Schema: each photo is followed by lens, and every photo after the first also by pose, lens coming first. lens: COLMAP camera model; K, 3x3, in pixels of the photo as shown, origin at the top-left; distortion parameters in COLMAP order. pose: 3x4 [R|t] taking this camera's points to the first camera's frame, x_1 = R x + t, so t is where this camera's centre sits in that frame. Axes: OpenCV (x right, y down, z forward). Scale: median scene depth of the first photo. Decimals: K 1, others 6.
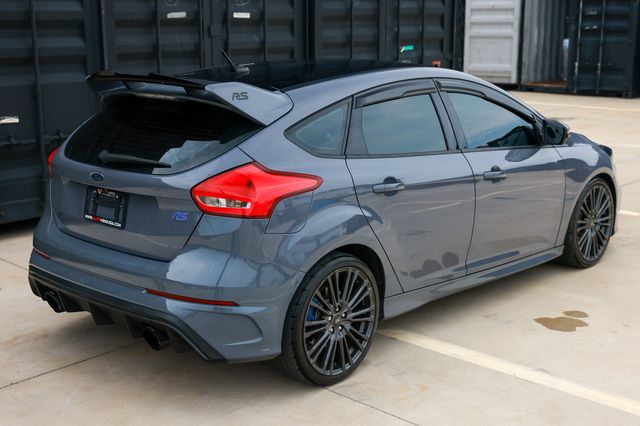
lens RADIAL K [[868.7, 0, 319.5], [0, 868.7, 214.0], [0, 0, 1]] dist [0.051849, 0.000000]
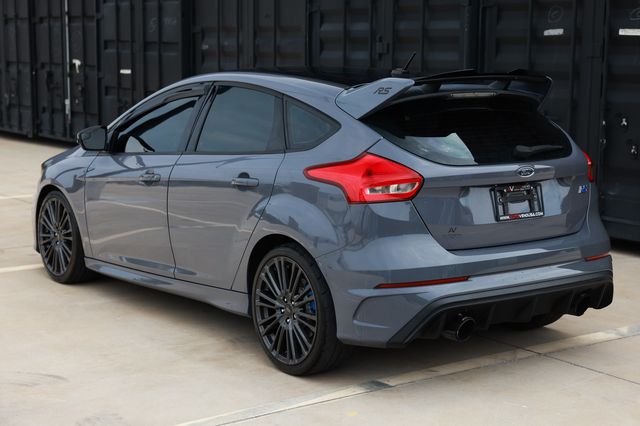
lens RADIAL K [[1086.8, 0, 323.2], [0, 1086.8, 214.2], [0, 0, 1]] dist [0.221169, 0.000000]
pose [[0.193570, -0.140031, 0.971042, -0.326613], [0.216117, 0.971535, 0.097020, -0.035738], [-0.956987, 0.191079, 0.218324, 0.203882]]
